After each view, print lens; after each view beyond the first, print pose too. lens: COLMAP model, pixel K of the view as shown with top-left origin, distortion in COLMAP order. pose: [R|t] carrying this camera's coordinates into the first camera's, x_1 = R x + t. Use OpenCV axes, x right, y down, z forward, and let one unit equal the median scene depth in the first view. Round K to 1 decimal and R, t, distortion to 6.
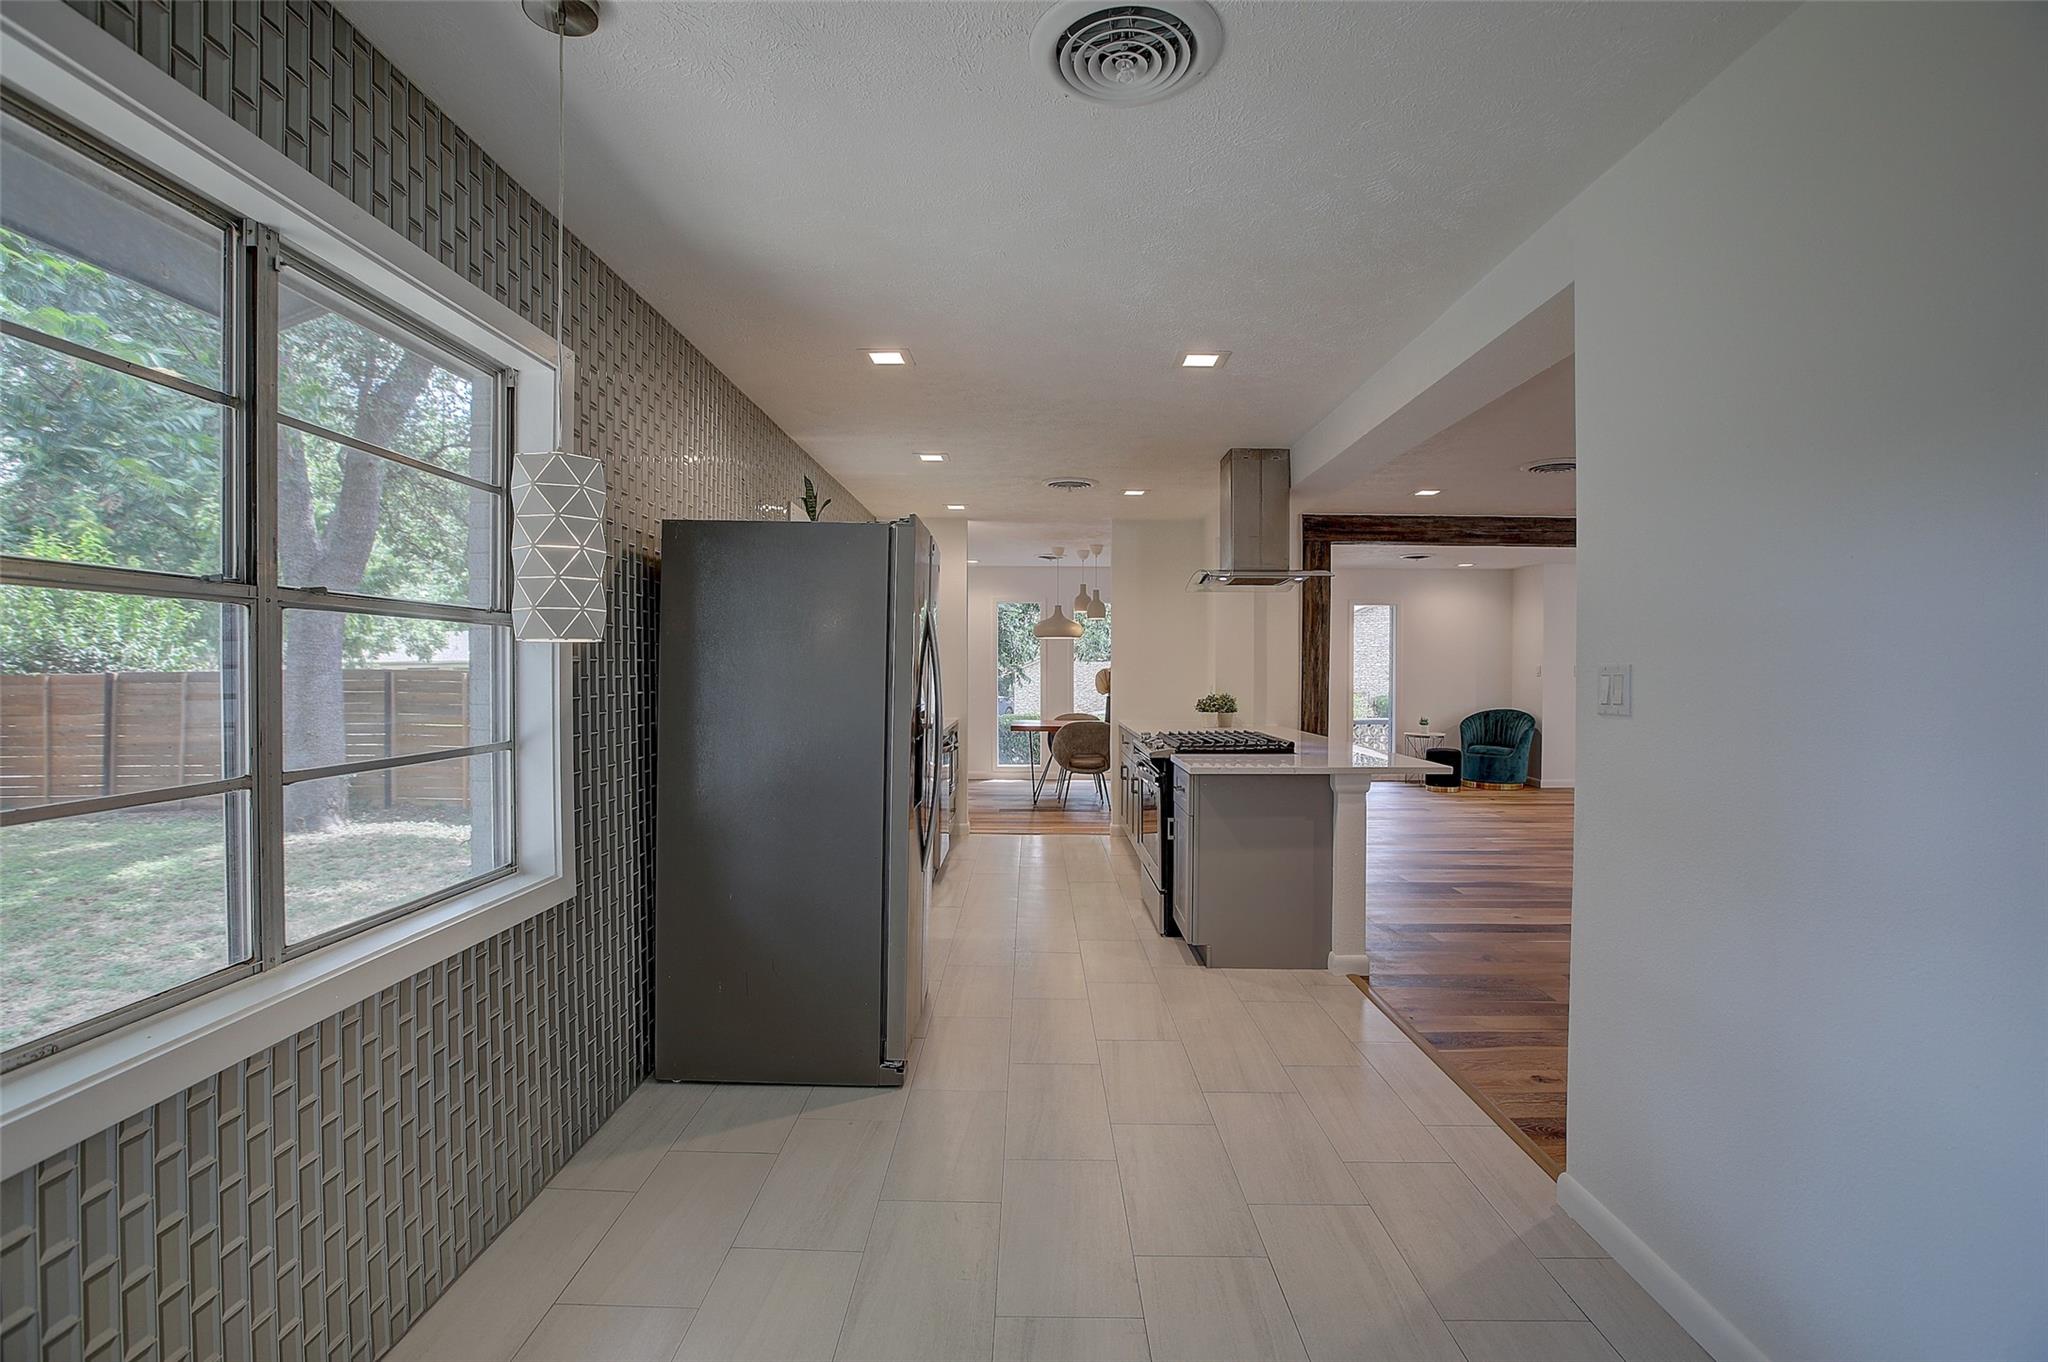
lens RADIAL K [[923.1, 0, 1024.0], [0, 923.1, 681.0], [0, 0, 1]] dist [-0.058266, 0.019594]
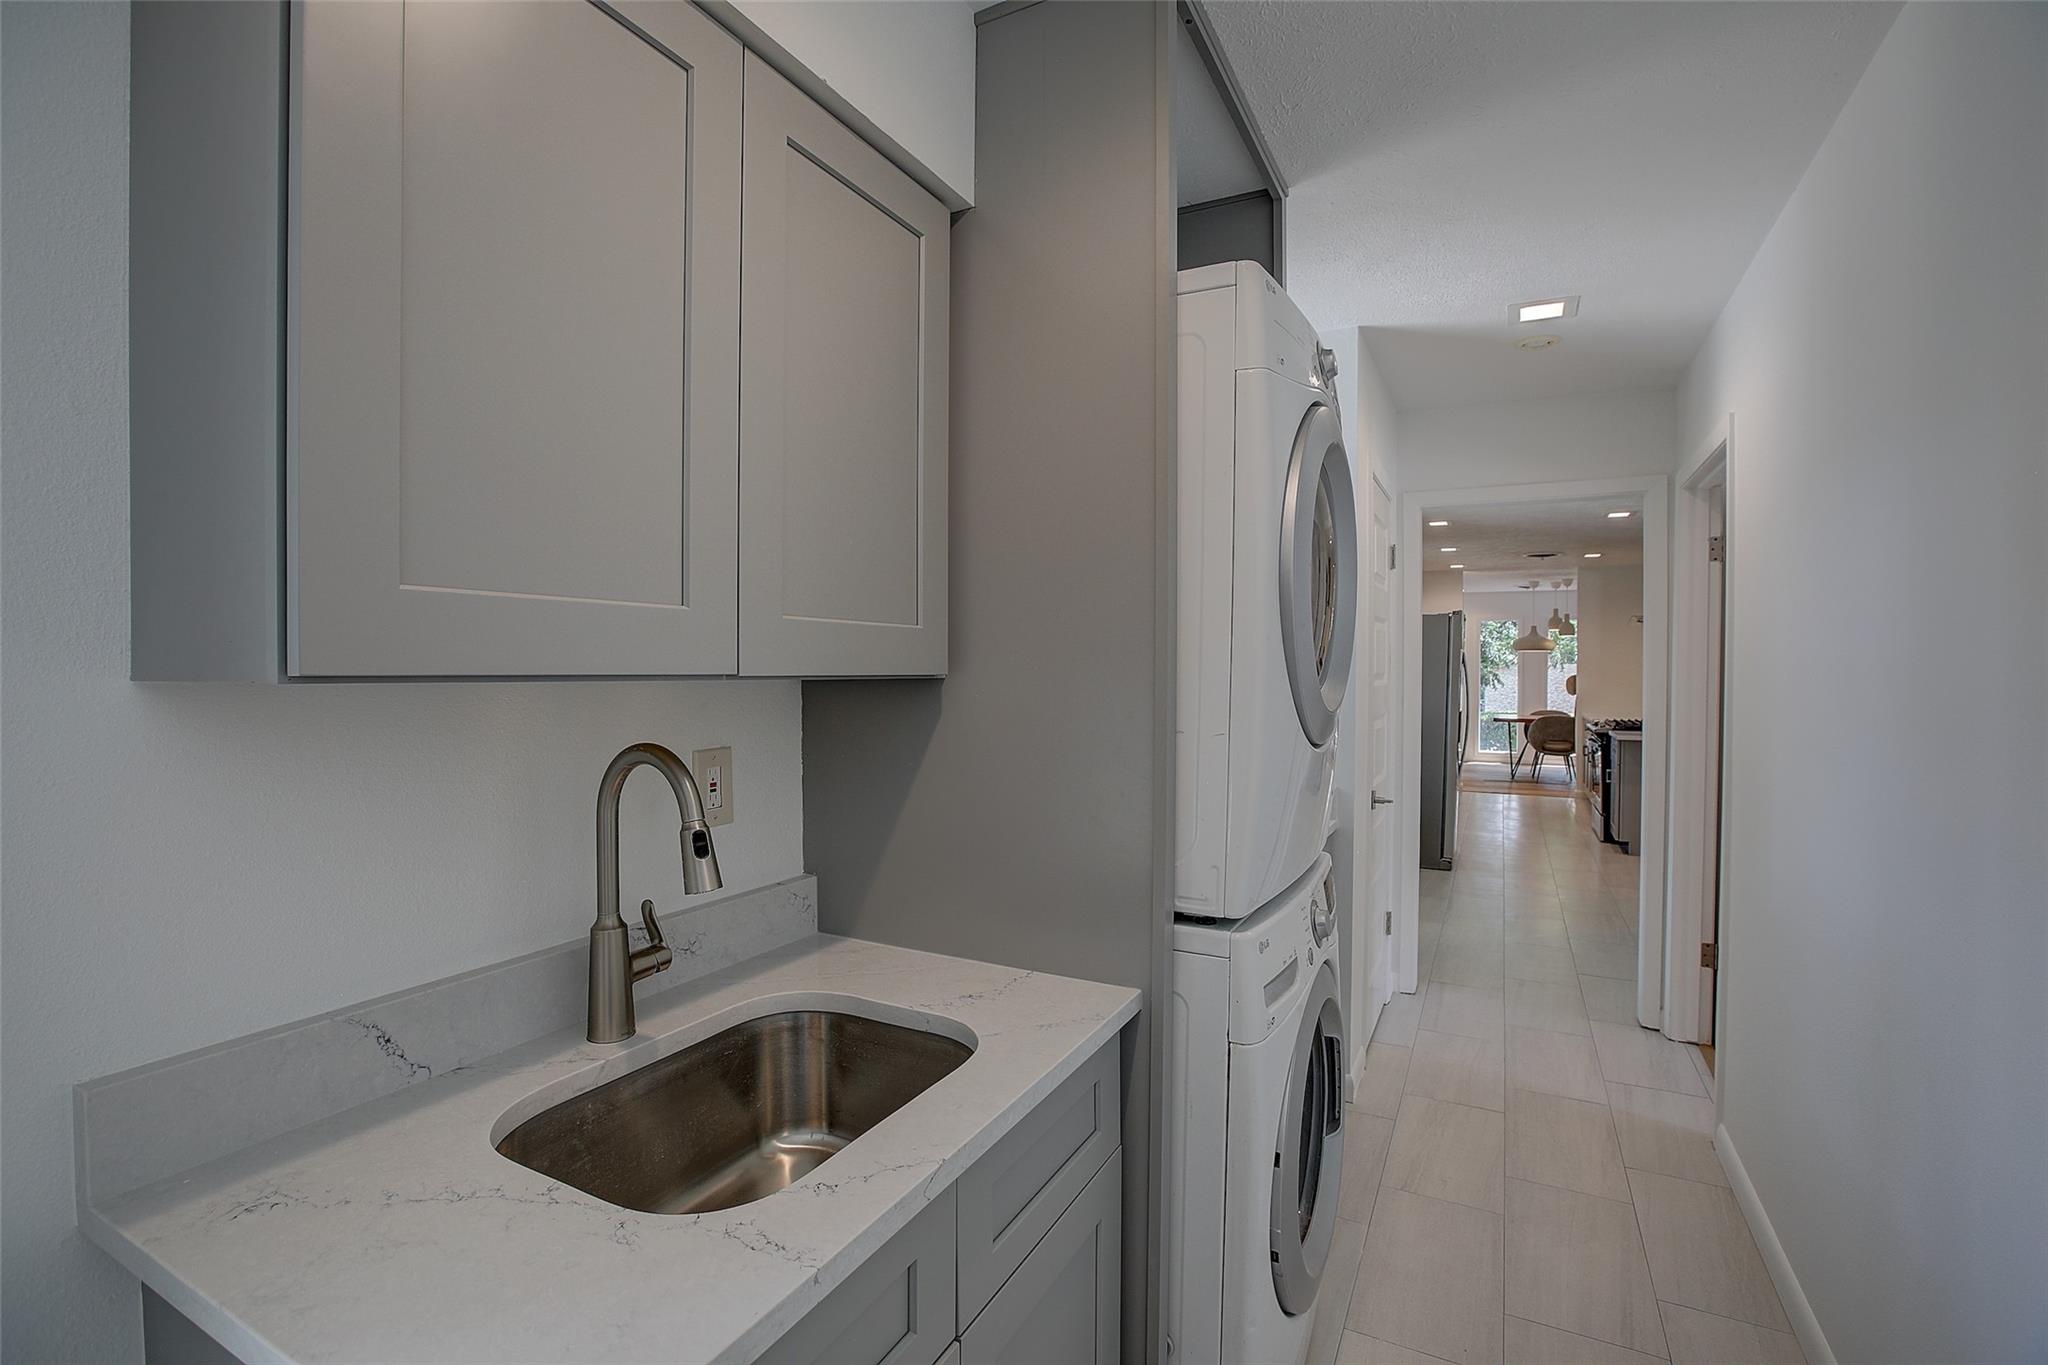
lens RADIAL K [[931.6, 0, 1022.0], [0, 931.6, 682.8], [0, 0, 1]] dist [-0.056297, 0.021245]
pose [[0.890779, 0.008230, -0.454362, -0.017541], [-0.006886, 0.999966, 0.004613, -0.003128], [0.454384, -0.000980, 0.890805, -0.481872]]
